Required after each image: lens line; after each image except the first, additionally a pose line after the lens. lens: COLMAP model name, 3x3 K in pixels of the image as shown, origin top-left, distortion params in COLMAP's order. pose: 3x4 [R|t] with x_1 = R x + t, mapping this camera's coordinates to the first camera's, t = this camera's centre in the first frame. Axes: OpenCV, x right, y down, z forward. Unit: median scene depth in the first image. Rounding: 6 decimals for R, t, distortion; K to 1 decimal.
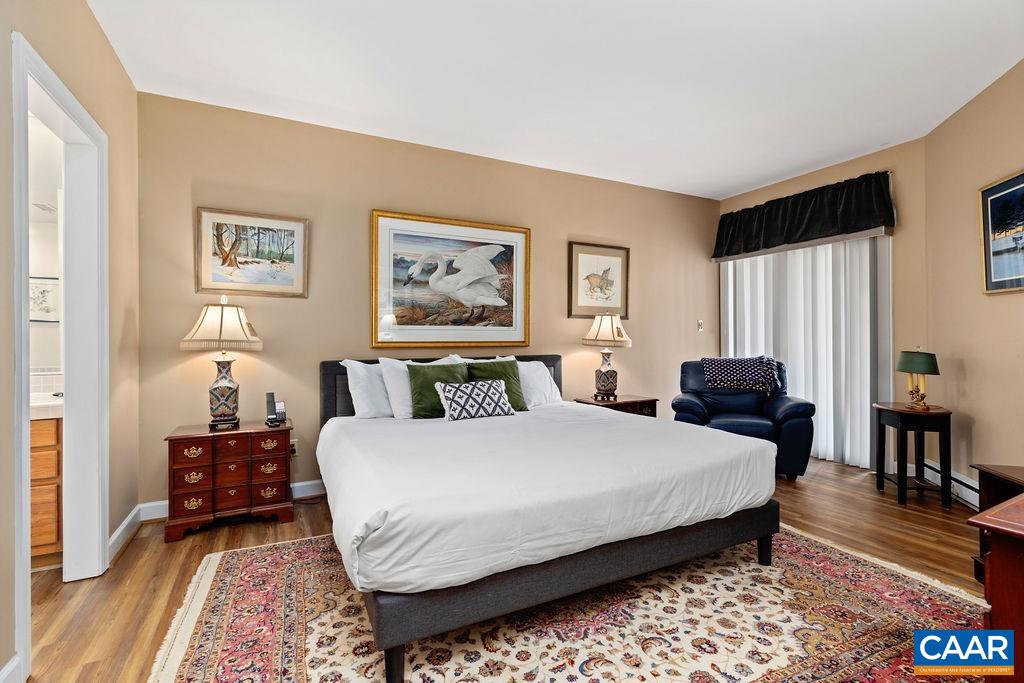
lens RADIAL K [[456.6, 0, 511.7], [0, 456.6, 337.7], [0, 0, 1]] dist [0.001458, -0.000950]
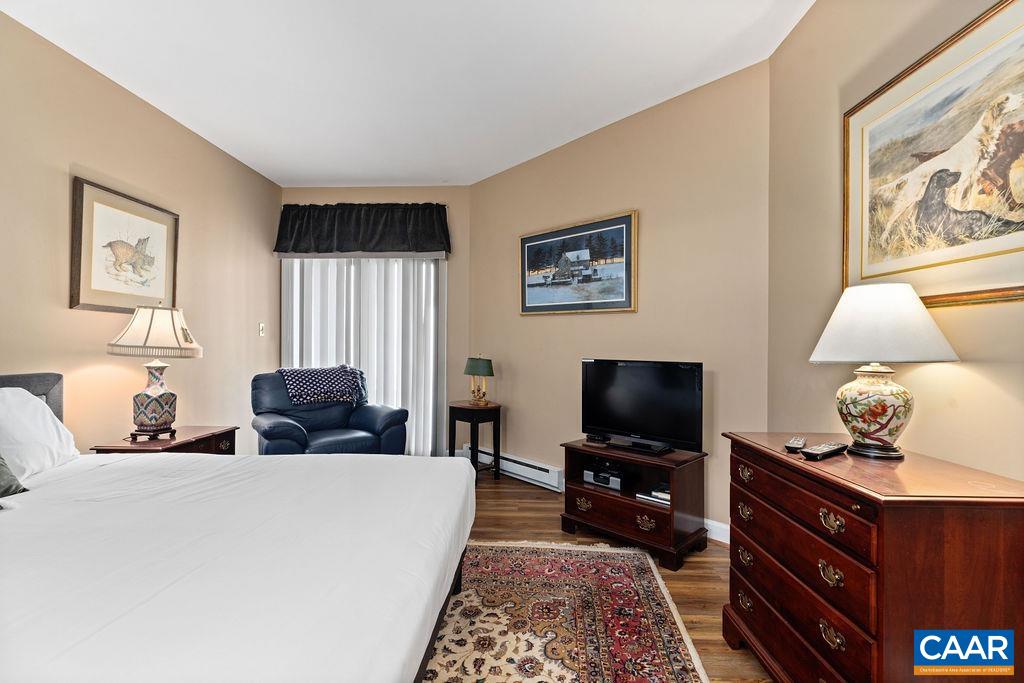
lens RADIAL K [[456.6, 0, 505.9], [0, 456.6, 345.9], [0, 0, 1]] dist [0.001458, -0.000950]
pose [[0.499191, 0.007463, 0.866460, -0.110483], [-0.009762, 0.999948, -0.002989, 0.000578], [-0.866437, -0.006966, 0.499238, 0.256964]]
